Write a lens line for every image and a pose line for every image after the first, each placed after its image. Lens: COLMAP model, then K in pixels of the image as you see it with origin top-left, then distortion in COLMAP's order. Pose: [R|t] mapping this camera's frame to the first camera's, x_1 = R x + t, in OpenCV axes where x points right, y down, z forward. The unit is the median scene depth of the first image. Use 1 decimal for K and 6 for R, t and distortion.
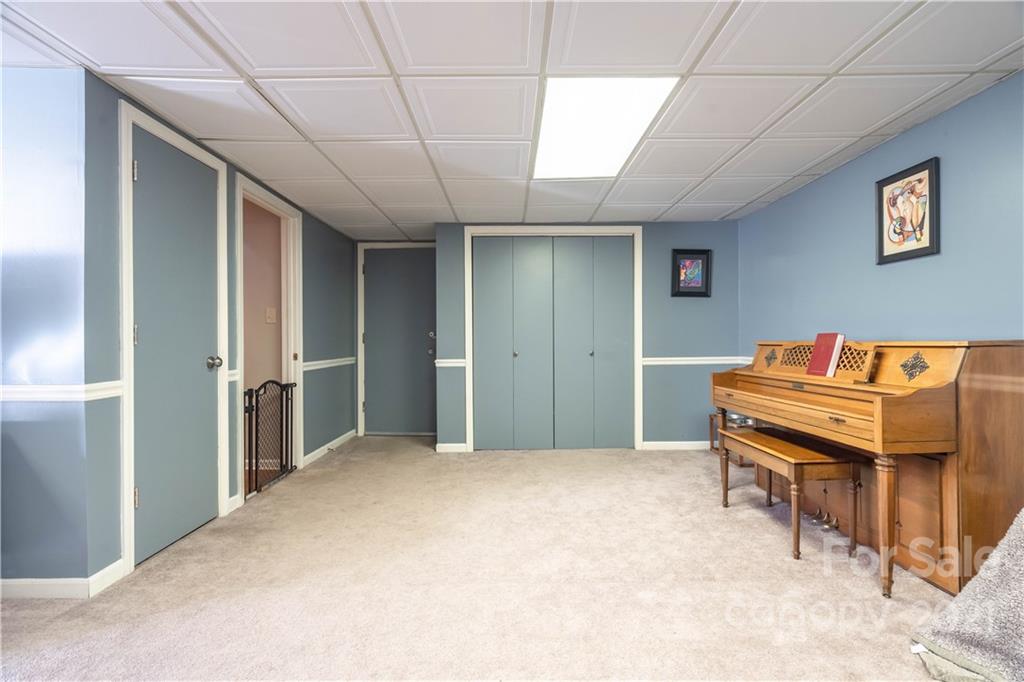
lens RADIAL K [[462.4, 0, 512.0], [0, 462.4, 341.0], [0, 0, 1]] dist [-0.000555, 0.000478]
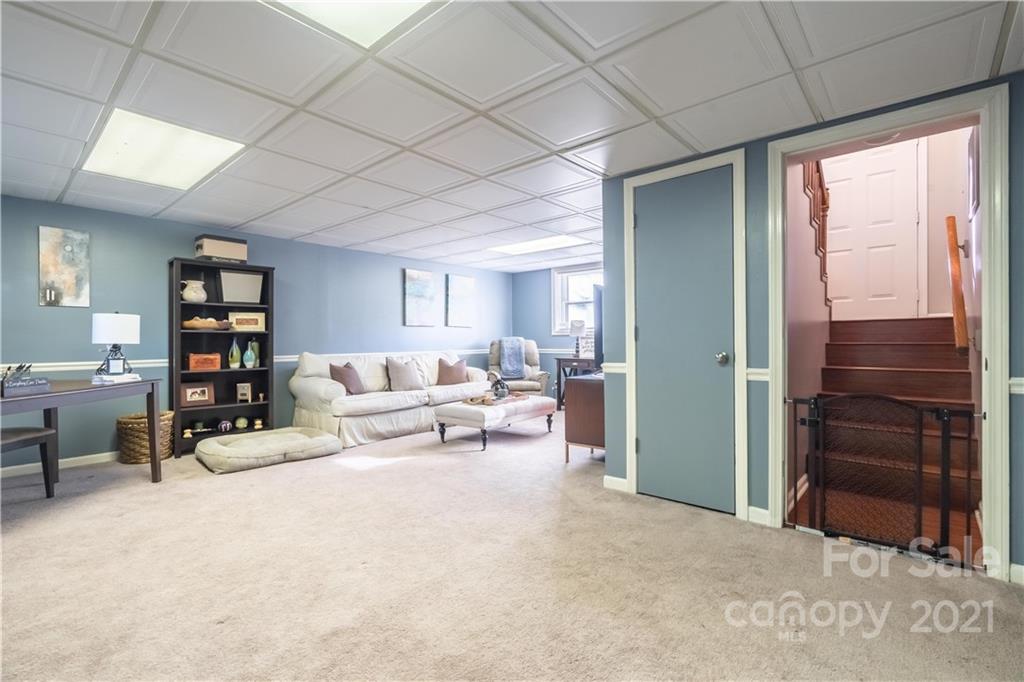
lens RADIAL K [[457.8, 0, 512.0], [0, 457.8, 341.0], [0, 0, 1]] dist [-0.000176, 0.000472]
pose [[-0.661180, 0.010656, -0.750151, 0.517184], [0.008560, 0.999941, 0.006660, -0.001229], [0.750178, -0.002018, -0.661233, 1.648525]]
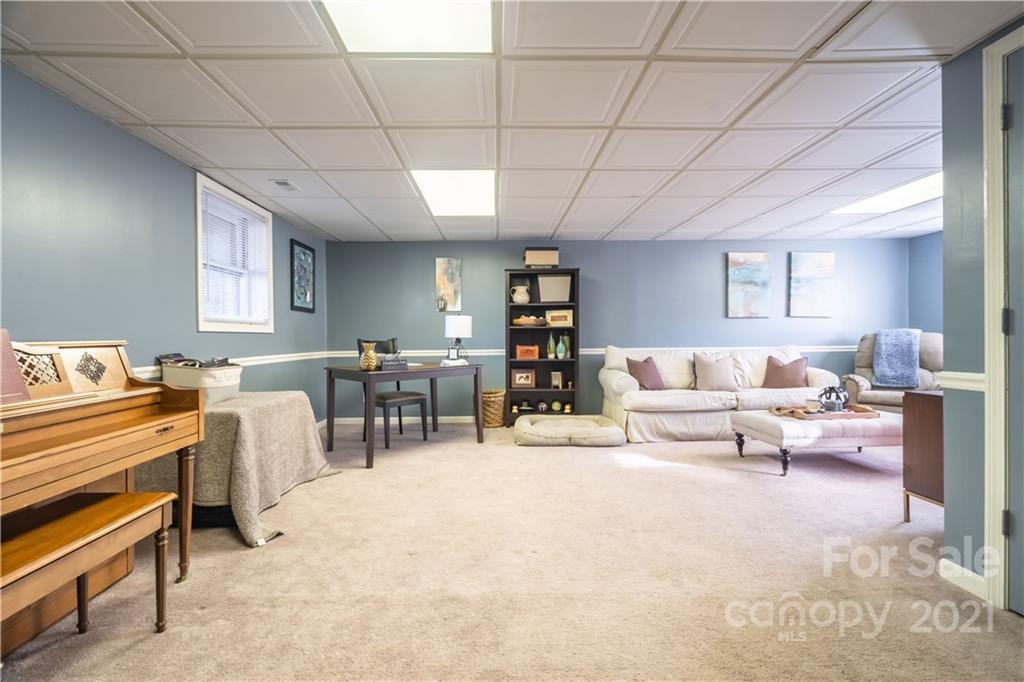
lens RADIAL K [[462.4, 0, 512.0], [0, 462.4, 341.0], [0, 0, 1]] dist [-0.000555, 0.000478]
pose [[-0.999625, 0.012921, -0.024163, 0.062718], [0.012640, 0.999851, 0.011762, 0.001283], [0.024311, 0.011452, -0.999639, 1.771669]]
